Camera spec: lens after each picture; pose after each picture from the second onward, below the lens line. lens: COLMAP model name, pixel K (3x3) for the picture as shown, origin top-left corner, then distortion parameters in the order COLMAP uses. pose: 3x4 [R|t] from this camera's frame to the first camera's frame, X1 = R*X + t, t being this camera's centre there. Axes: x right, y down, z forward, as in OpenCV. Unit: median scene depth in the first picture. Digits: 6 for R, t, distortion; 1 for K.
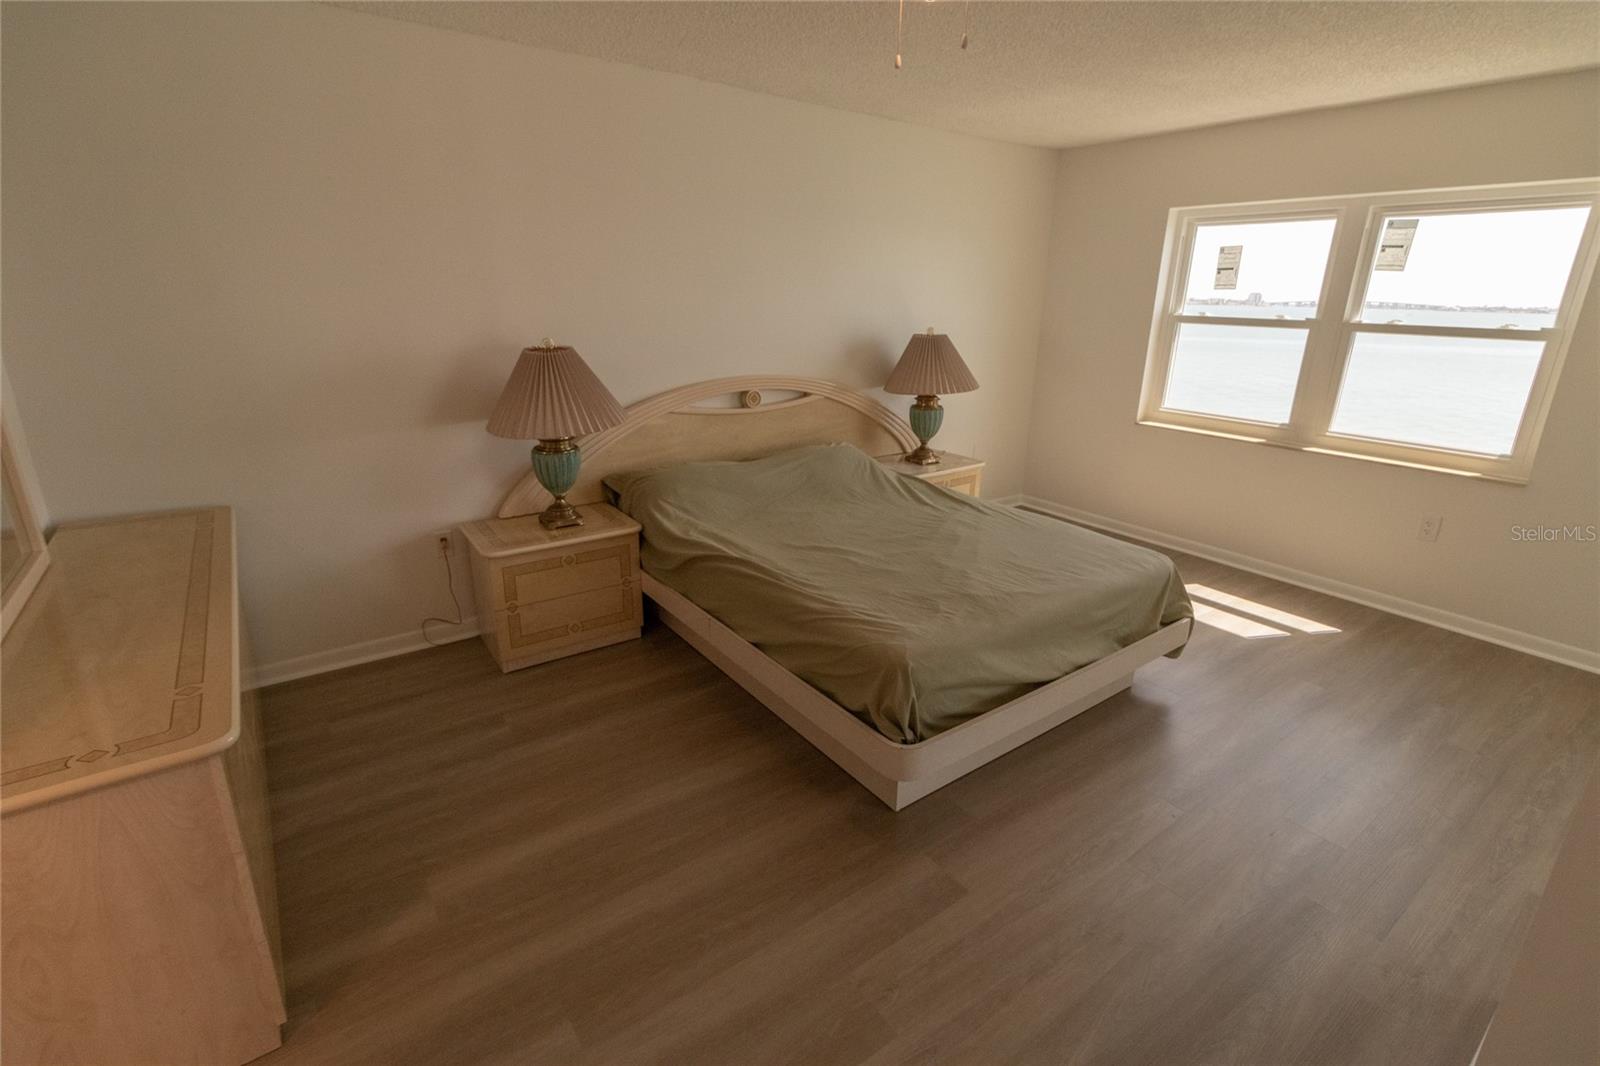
lens RADIAL K [[739.5, 0, 810.8], [0, 739.5, 522.9], [0, 0, 1]] dist [0.002529, 0.000782]
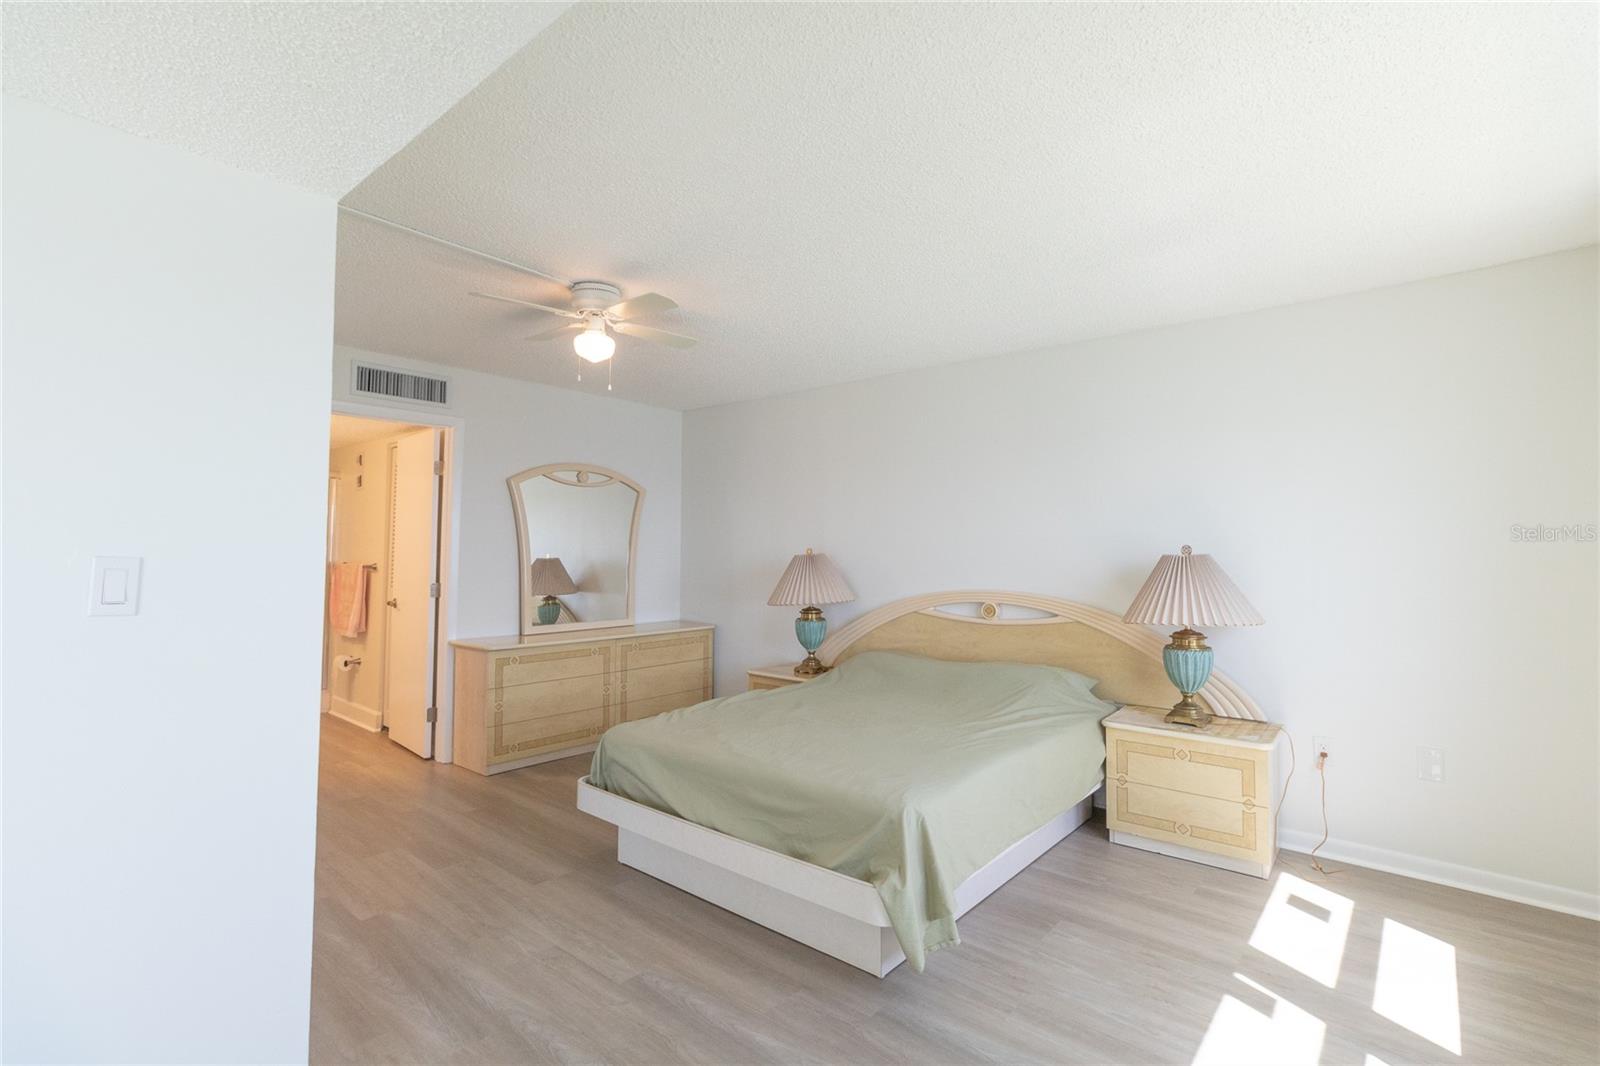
lens RADIAL K [[739.5, 0, 810.8], [0, 739.5, 522.9], [0, 0, 1]] dist [0.002529, 0.000782]
pose [[0.233008, -0.059708, -0.970640, 0.932485], [-0.292746, 0.947508, -0.128561, -0.076833], [0.927366, 0.314106, 0.203298, 0.512264]]
